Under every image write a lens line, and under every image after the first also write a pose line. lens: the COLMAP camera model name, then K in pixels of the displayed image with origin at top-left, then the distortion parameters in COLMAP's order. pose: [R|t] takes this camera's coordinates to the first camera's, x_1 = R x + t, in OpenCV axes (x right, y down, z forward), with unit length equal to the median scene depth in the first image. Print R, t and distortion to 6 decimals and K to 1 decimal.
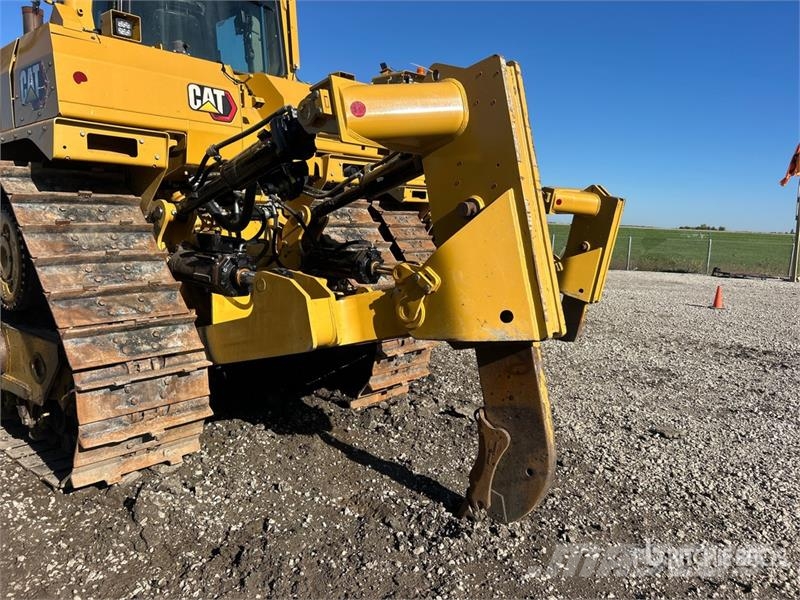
lens RADIAL K [[604.3, 0, 397.9], [0, 604.3, 292.2], [0, 0, 1]] dist [0.069668, -0.060134]
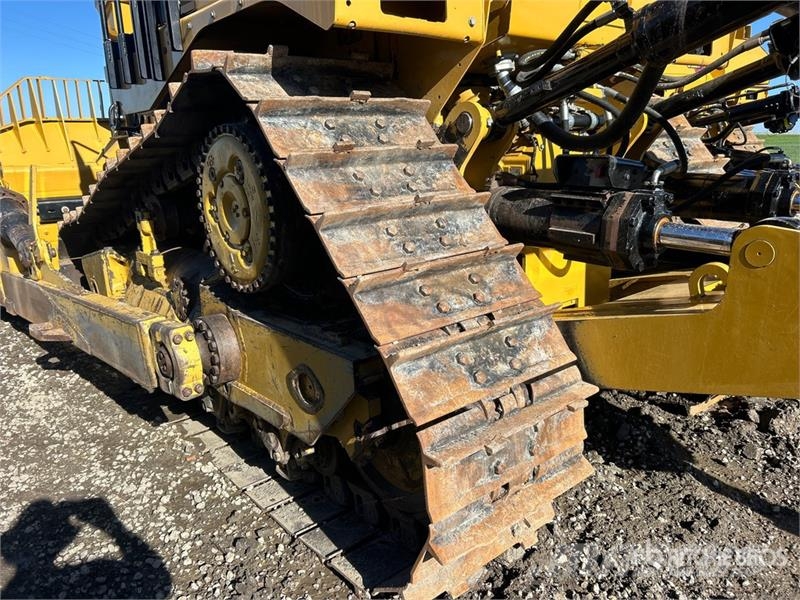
lens RADIAL K [[605.4, 0, 398.2], [0, 605.4, 304.0], [0, 0, 1]] dist [0.045794, -0.049484]
pose [[0.987991, -0.010110, -0.154181, -0.374607], [0.031750, 0.989847, 0.138545, -0.042831], [0.151215, -0.141776, 0.978281, 0.398653]]
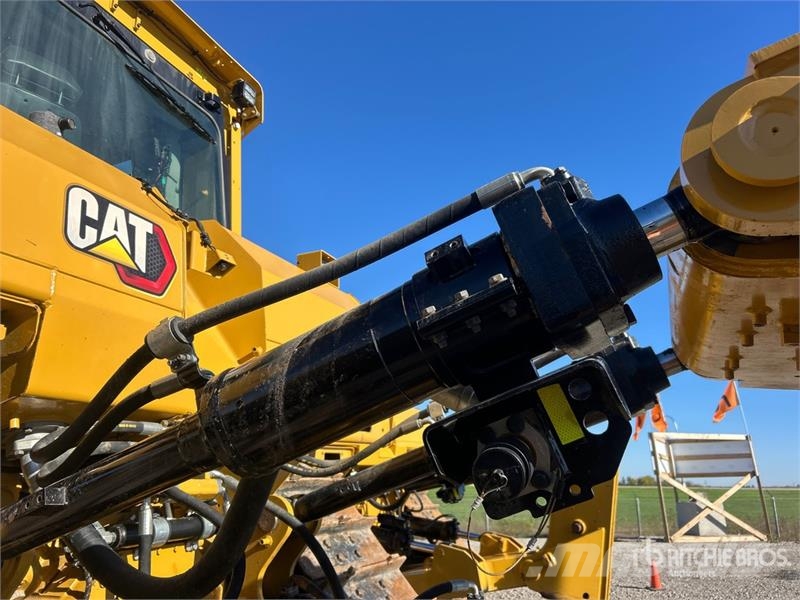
lens RADIAL K [[607.9, 0, 392.1], [0, 607.9, 296.6], [0, 0, 1]] dist [0.035005, -0.033799]
pose [[0.953078, 0.051941, 0.298237, -0.268762], [0.071727, 0.918372, -0.389163, -0.120178], [-0.294105, 0.392294, 0.871555, 0.656235]]
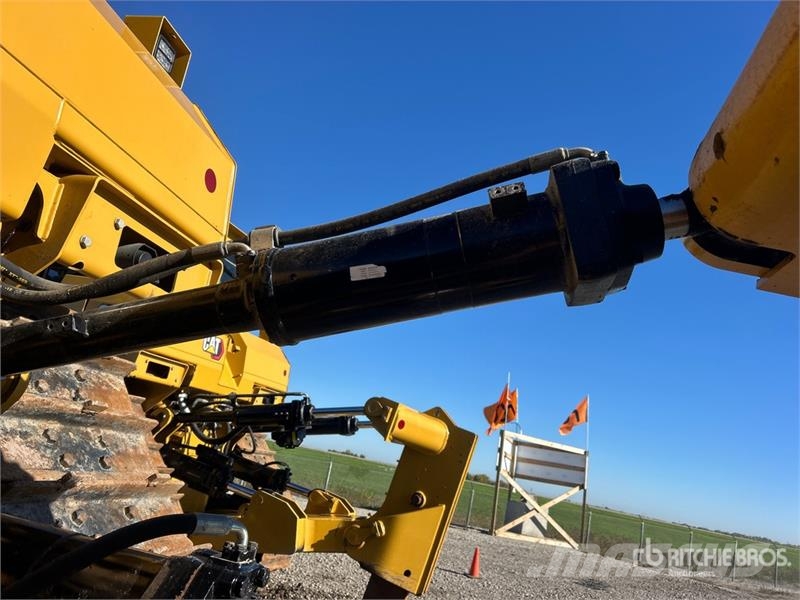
lens RADIAL K [[605.4, 0, 398.2], [0, 605.4, 304.0], [0, 0, 1]] dist [0.045794, -0.049484]
pose [[0.842872, 0.252891, 0.474986, -0.144924], [-0.093048, 0.937887, -0.334232, -0.103708], [-0.530008, 0.237518, 0.814050, 0.872309]]
